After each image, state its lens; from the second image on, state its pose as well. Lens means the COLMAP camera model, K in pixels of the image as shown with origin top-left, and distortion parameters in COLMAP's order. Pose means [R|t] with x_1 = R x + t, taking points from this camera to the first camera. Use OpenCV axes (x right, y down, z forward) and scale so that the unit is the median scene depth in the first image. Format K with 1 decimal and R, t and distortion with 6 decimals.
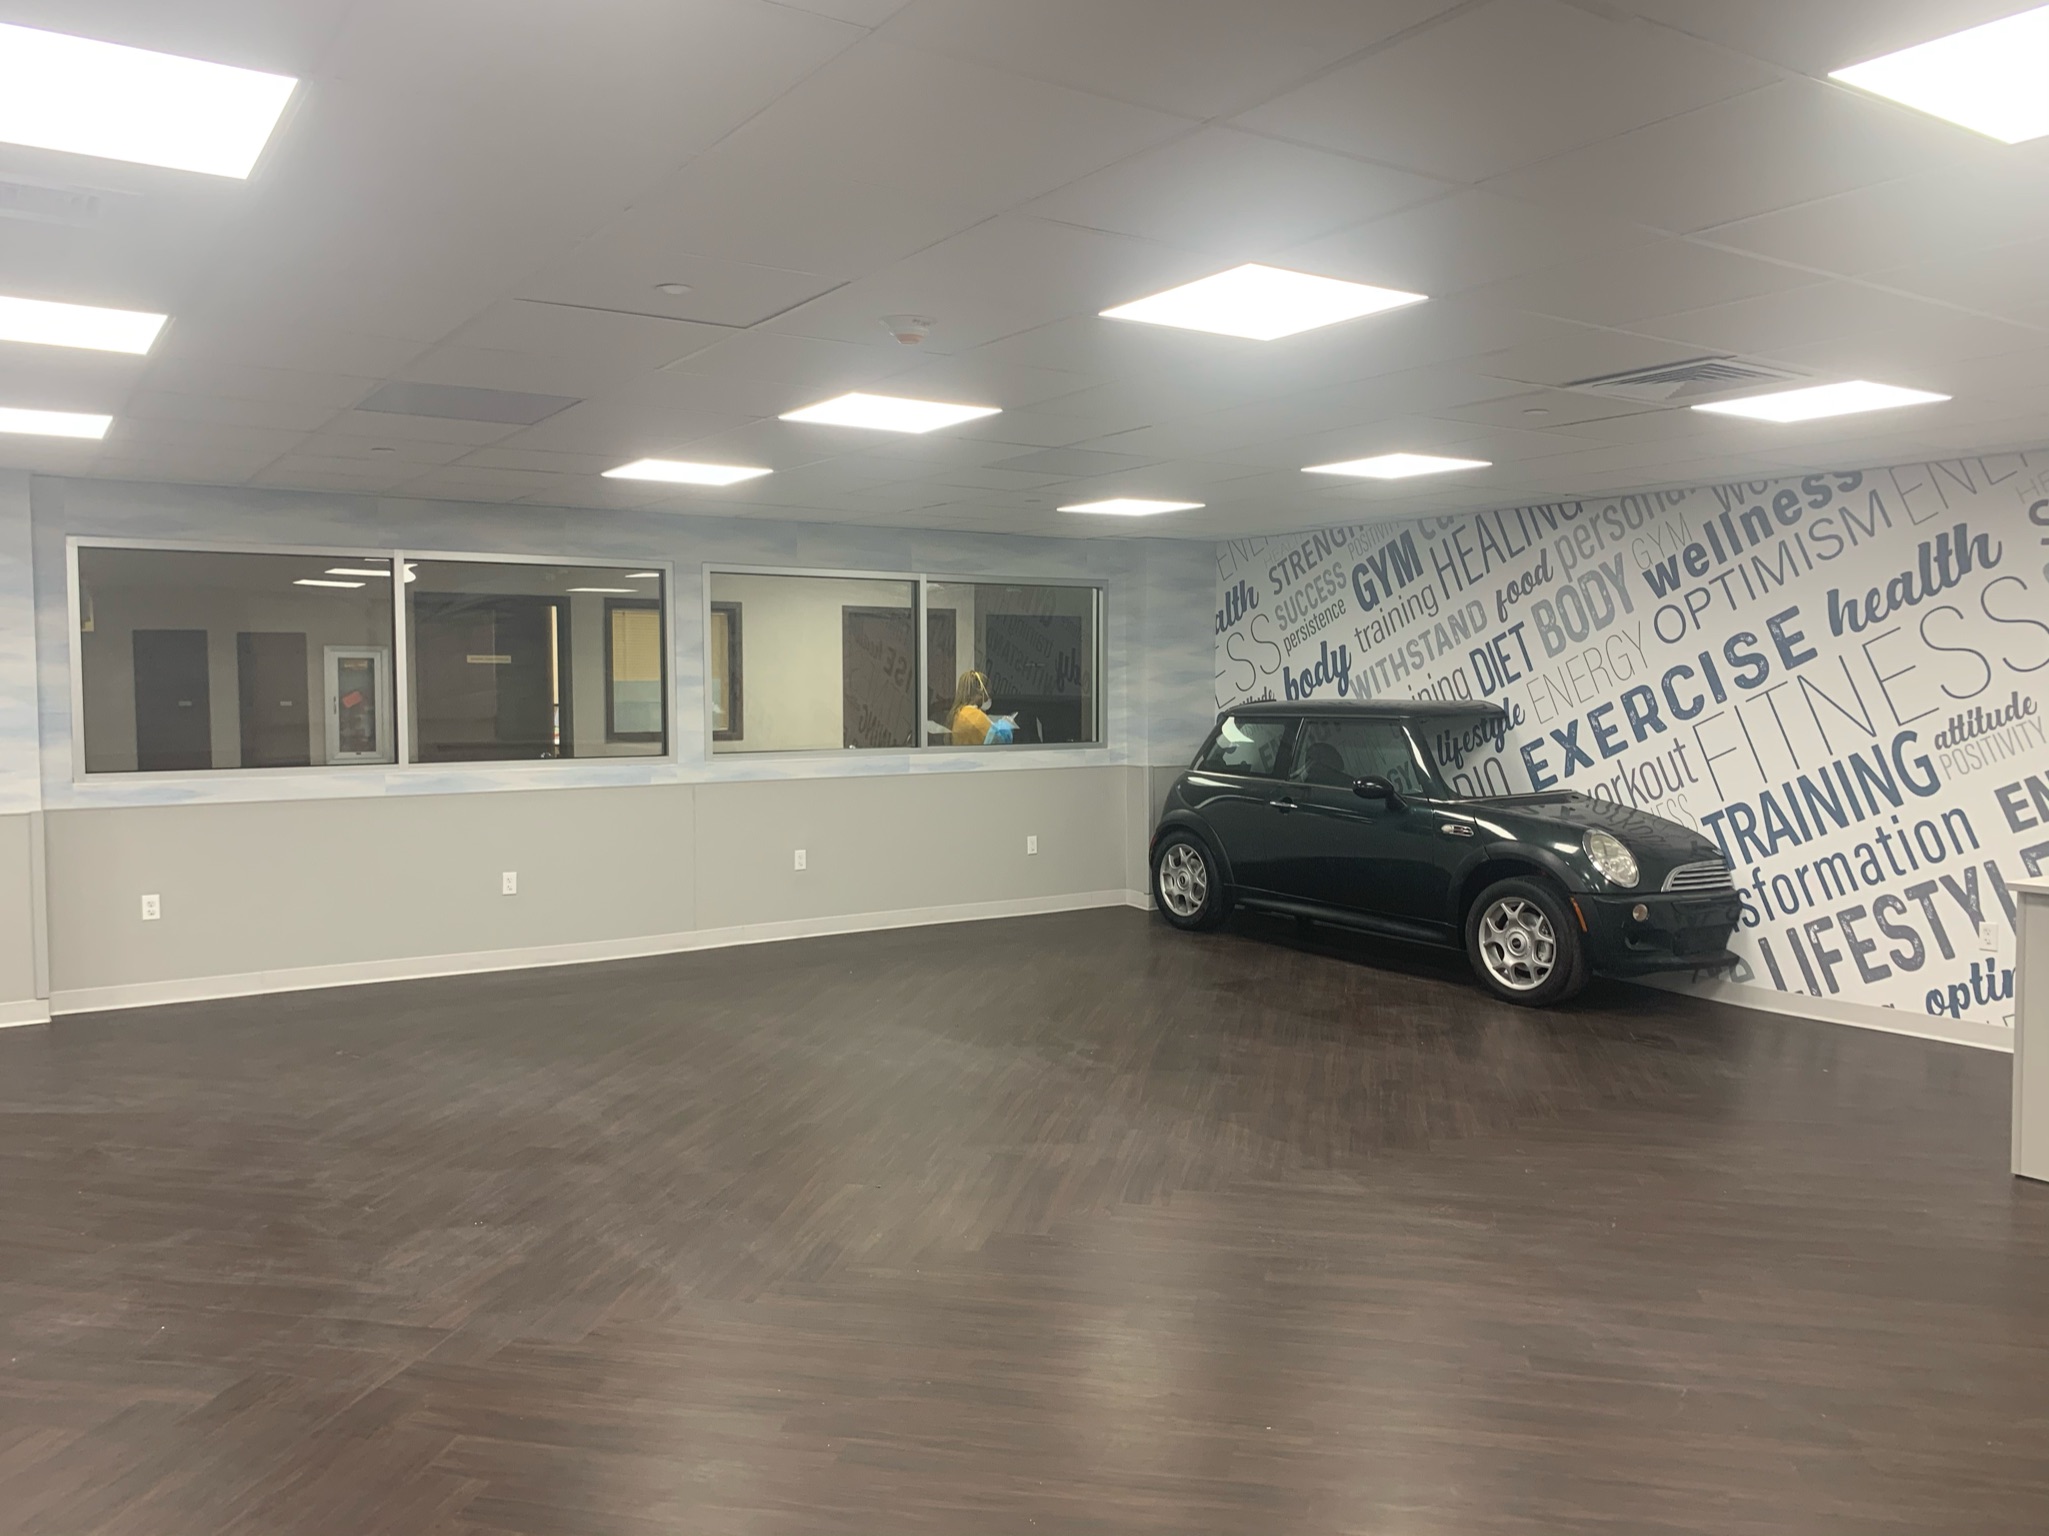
lens RADIAL K [[1594.8, 0, 1024.5], [0, 1594.8, 768.0], [0, 0, 1]] dist [0.004261, 0.001960]
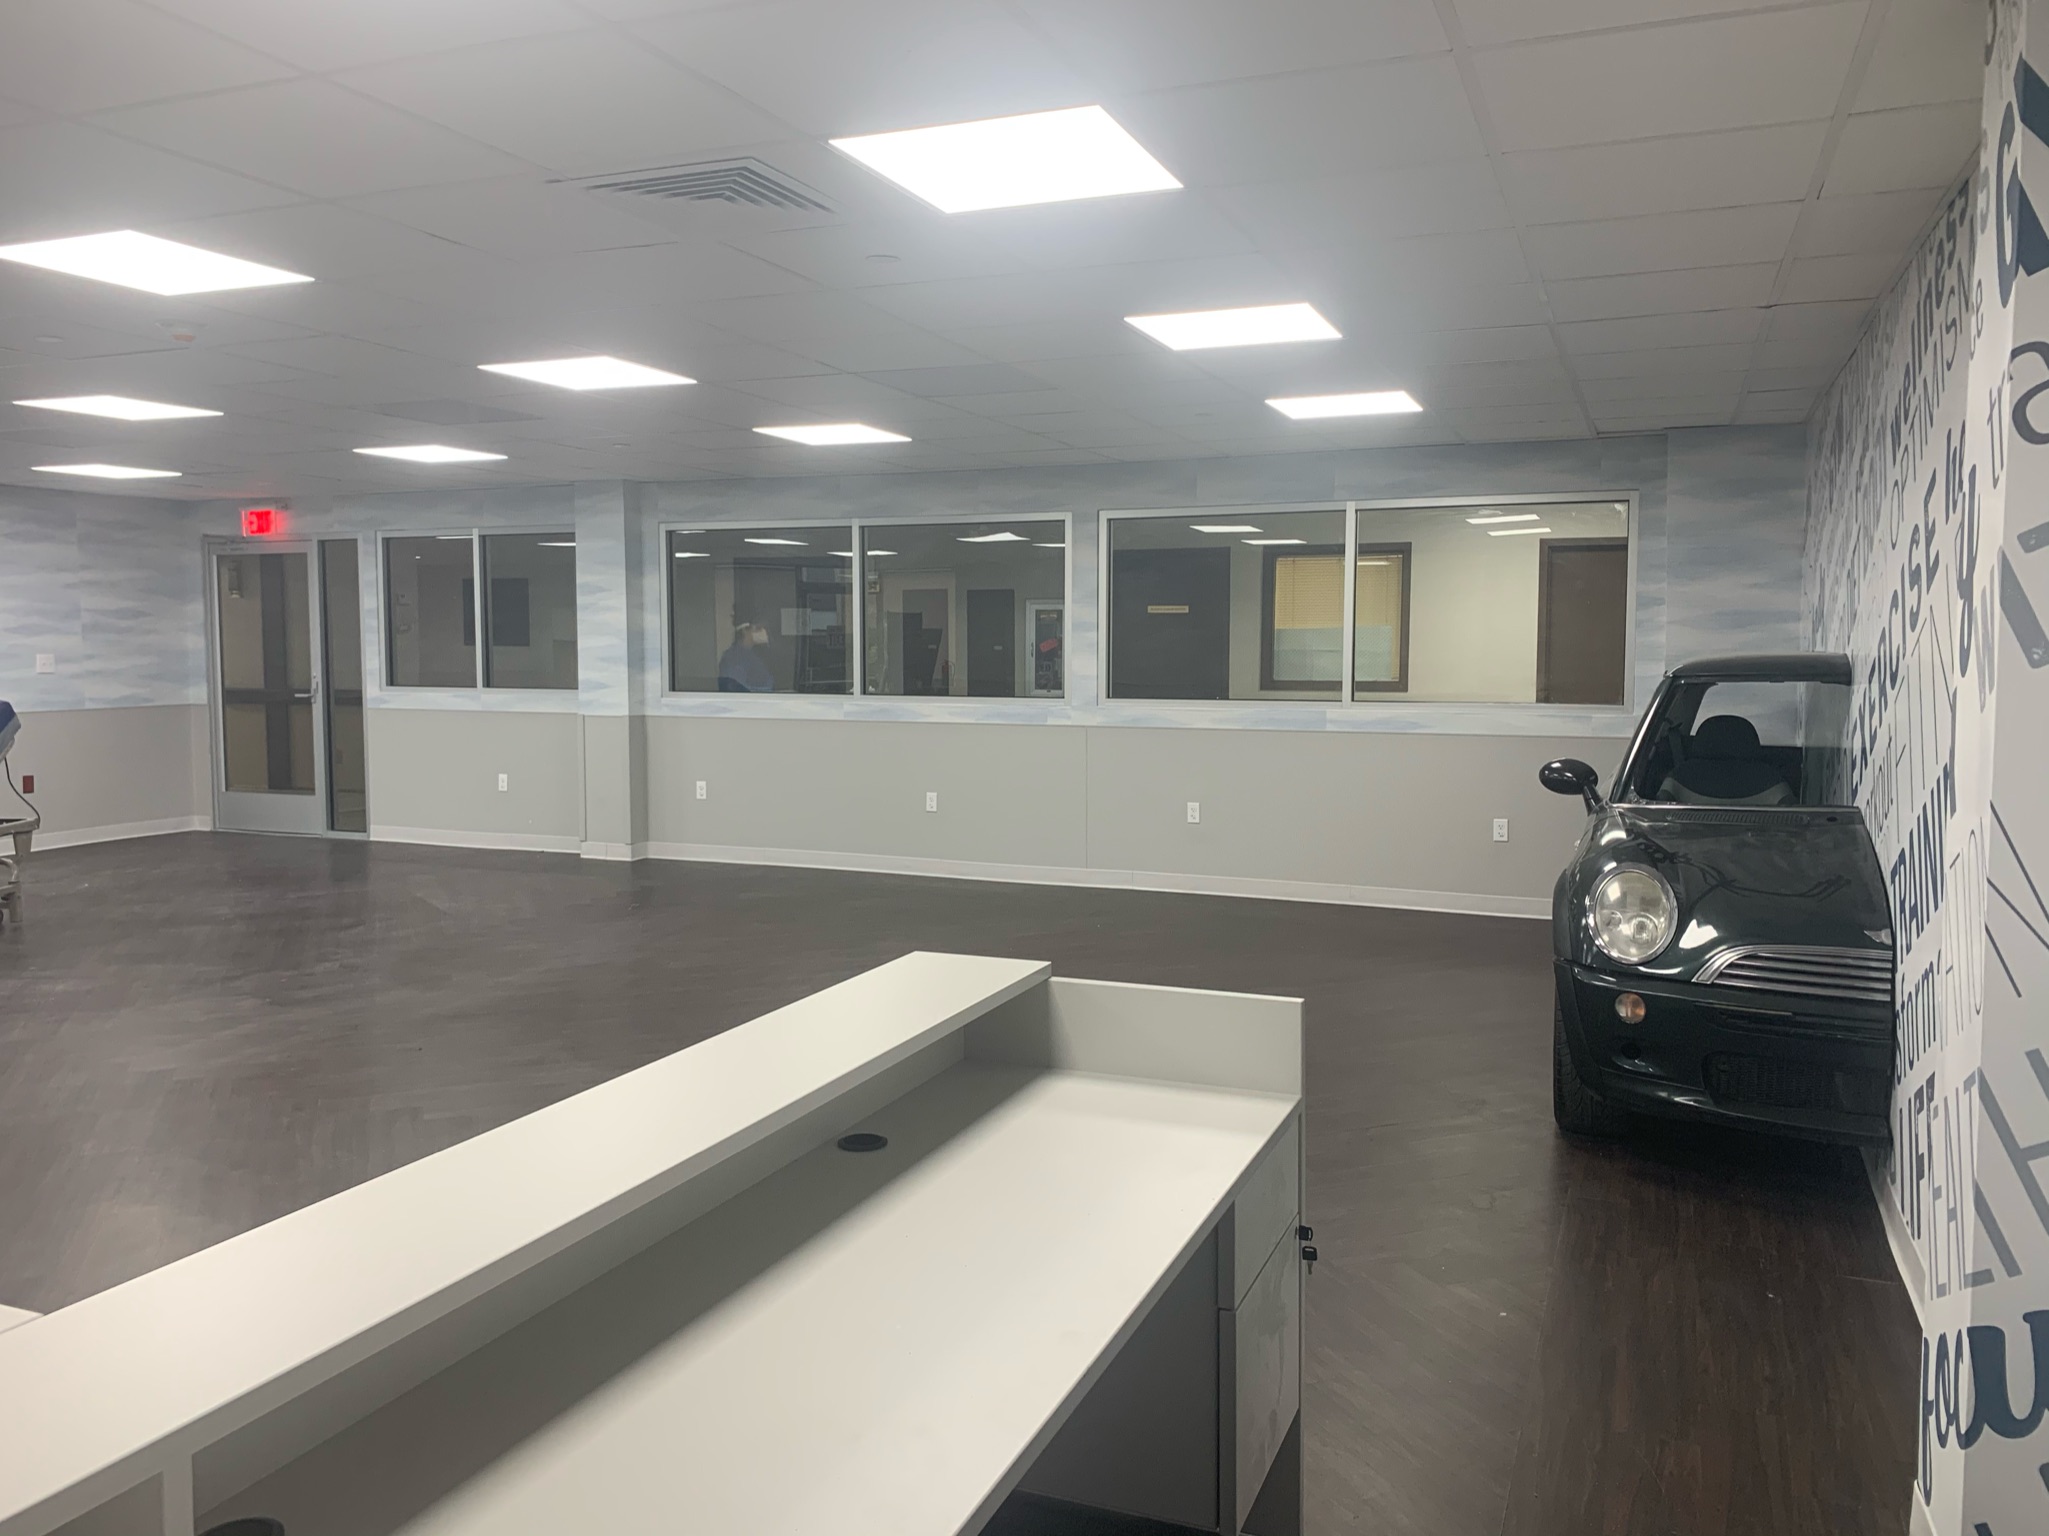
lens RADIAL K [[1518.1, 0, 1024.5], [0, 1518.1, 768.0], [0, 0, 1]] dist [0.057758, 0.001118]
pose [[0.549705, 0.077080, -0.831795, 1.394893], [-0.046411, 0.997014, 0.061719, -0.052253], [0.834069, 0.004677, 0.551641, 1.003555]]
